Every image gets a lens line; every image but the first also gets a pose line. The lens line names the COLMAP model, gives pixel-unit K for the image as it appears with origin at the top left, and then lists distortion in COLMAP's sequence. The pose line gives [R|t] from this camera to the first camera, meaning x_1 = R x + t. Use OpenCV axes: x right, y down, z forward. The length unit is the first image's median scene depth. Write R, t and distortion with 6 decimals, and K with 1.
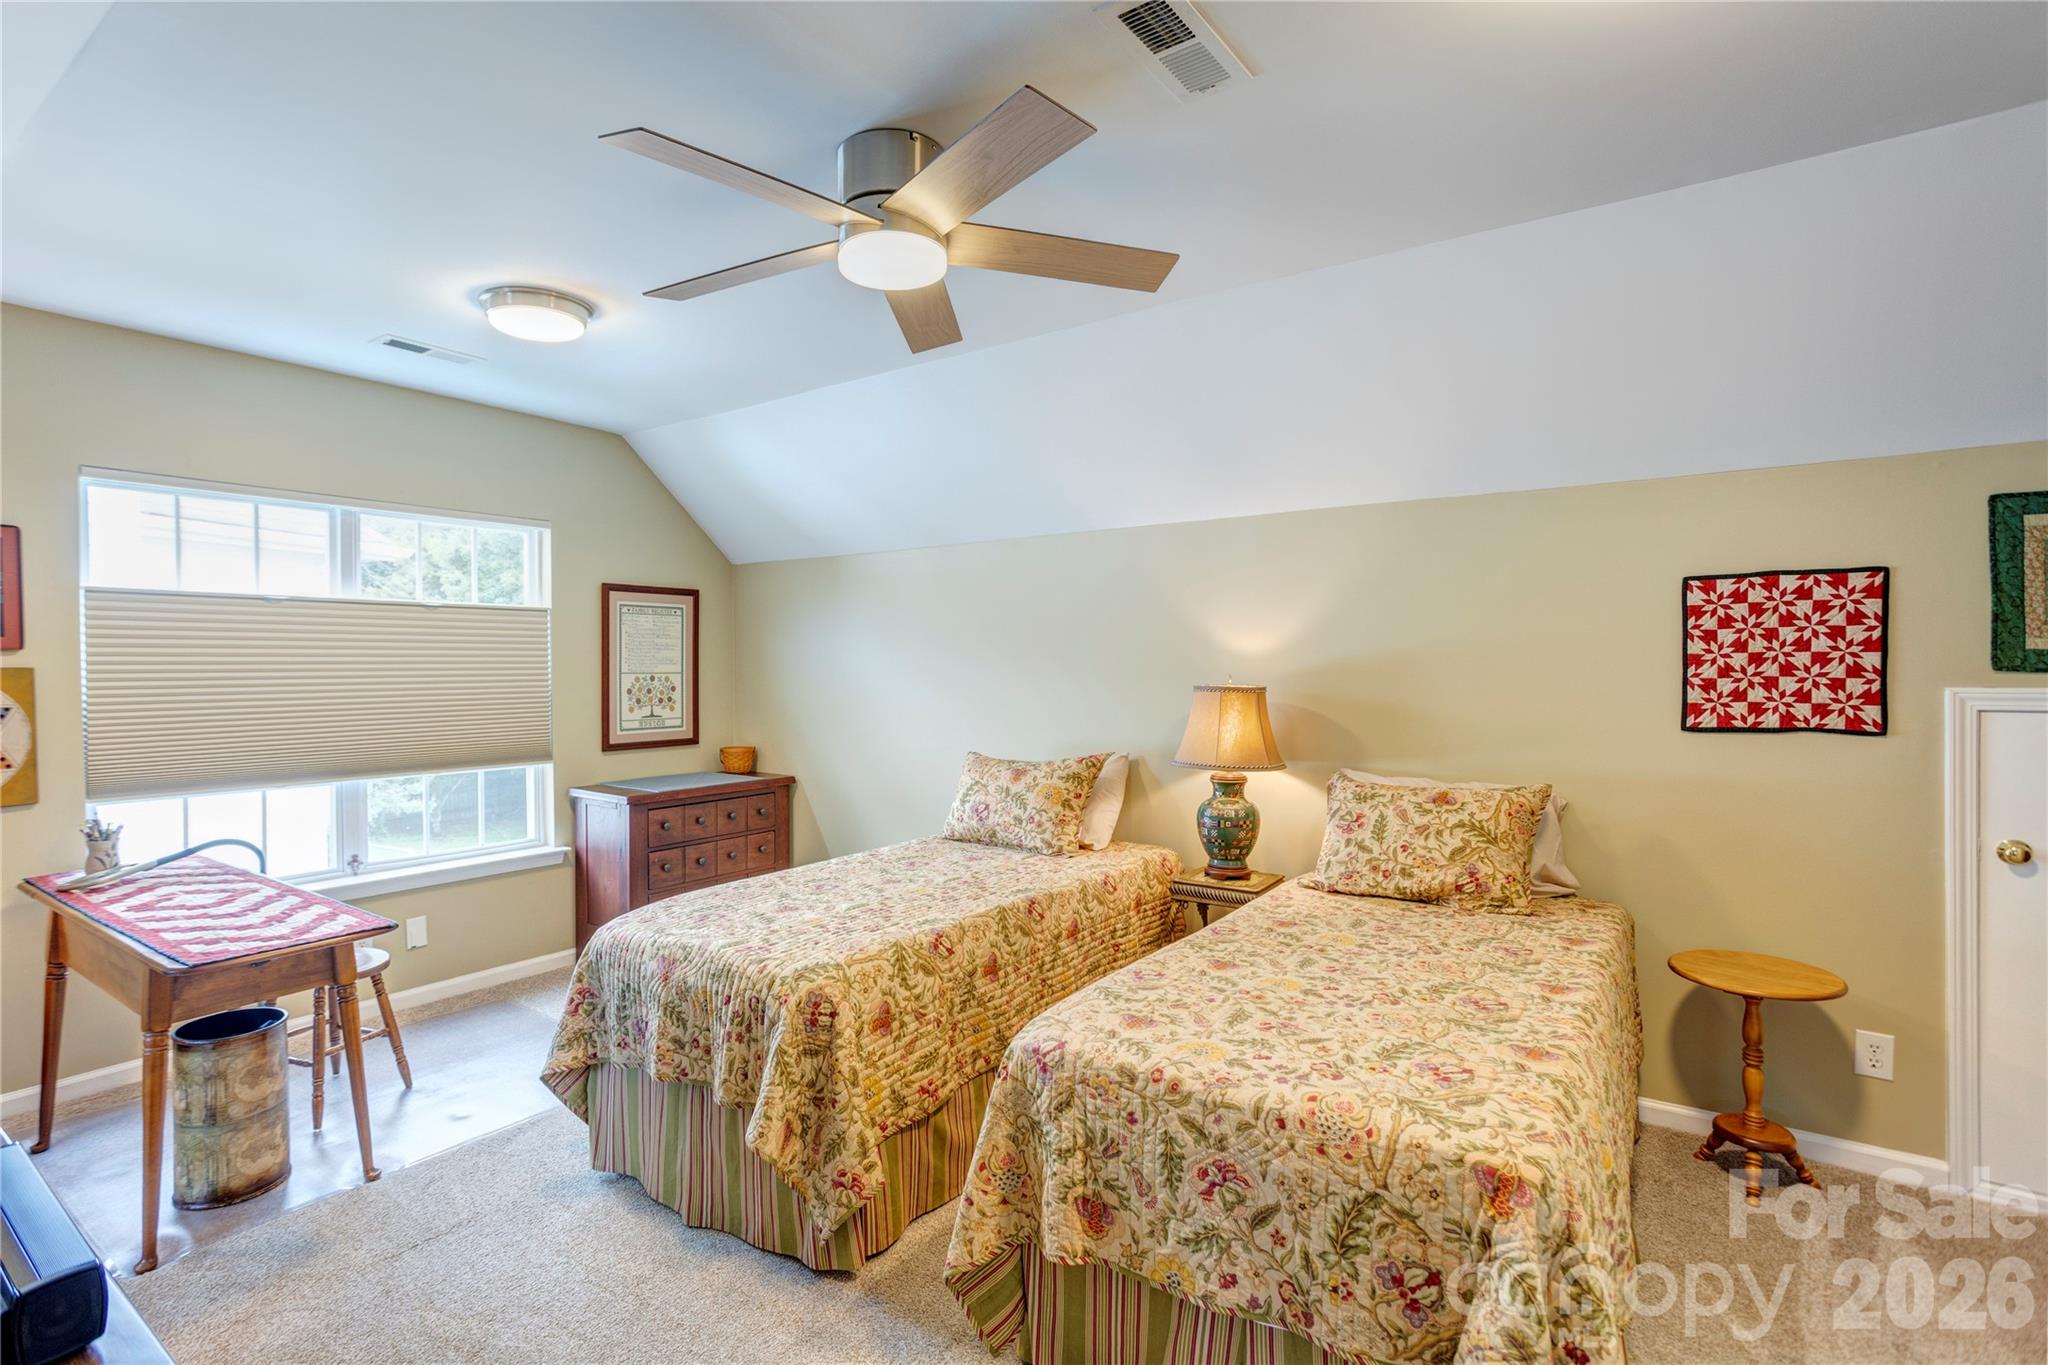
lens RADIAL K [[1006.1, 0, 975.3], [0, 1006.1, 655.2], [0, 0, 1]] dist [-0.020223, -0.000171]
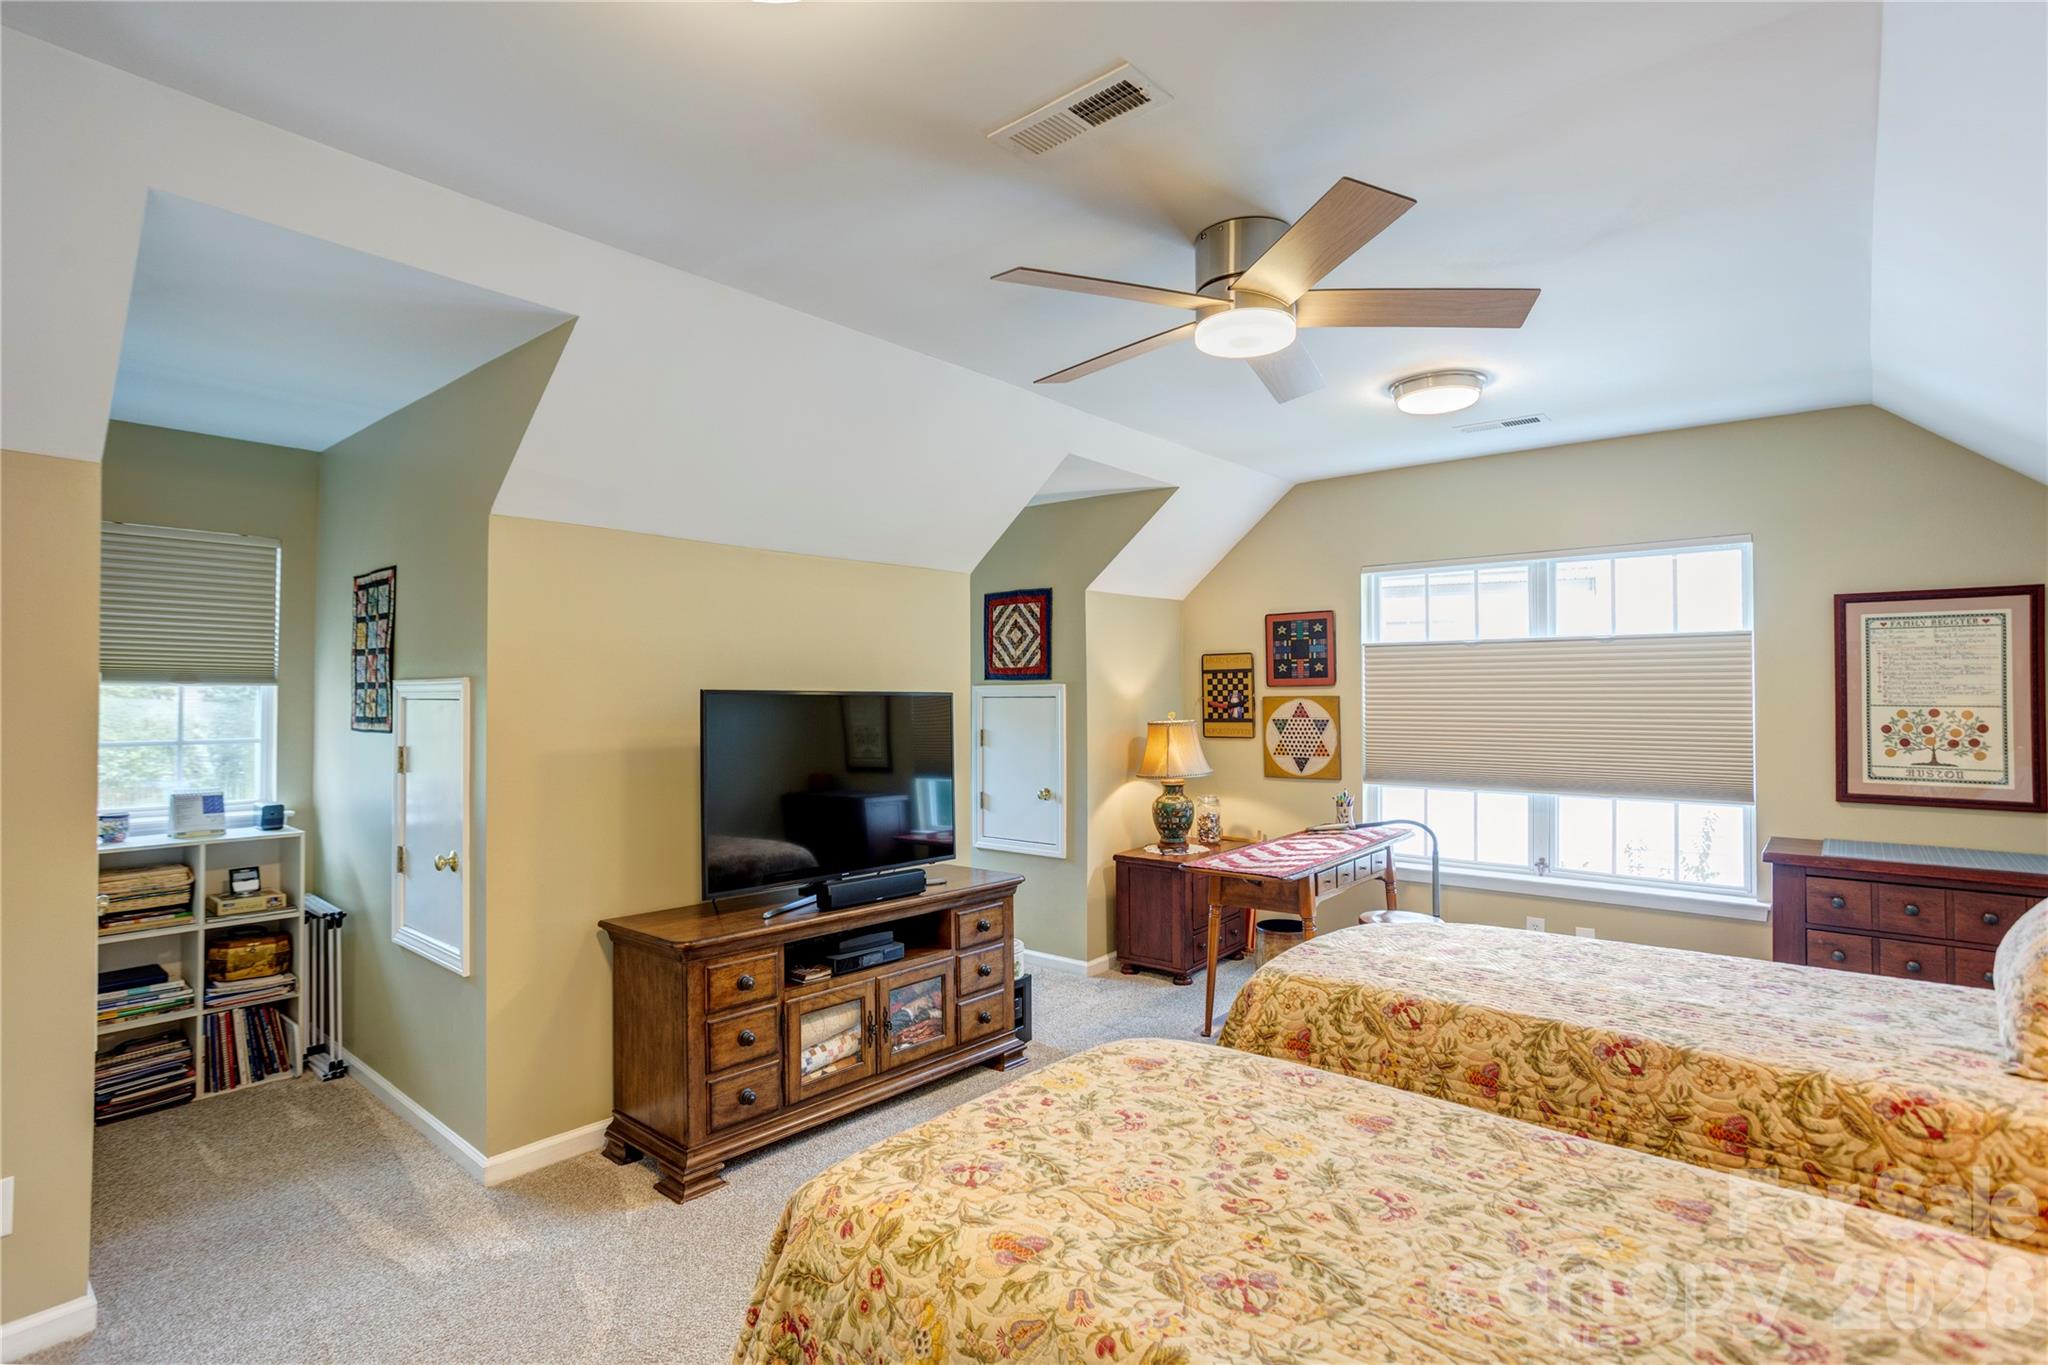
lens RADIAL K [[1006.1, 0, 1021.0], [0, 1006.1, 688.8], [0, 0, 1]] dist [-0.020223, -0.000171]
pose [[-0.083325, -0.001984, -0.996520, 0.589020], [0.011786, 0.999926, -0.002976, -0.000969], [0.996453, -0.011993, -0.083296, 0.491265]]
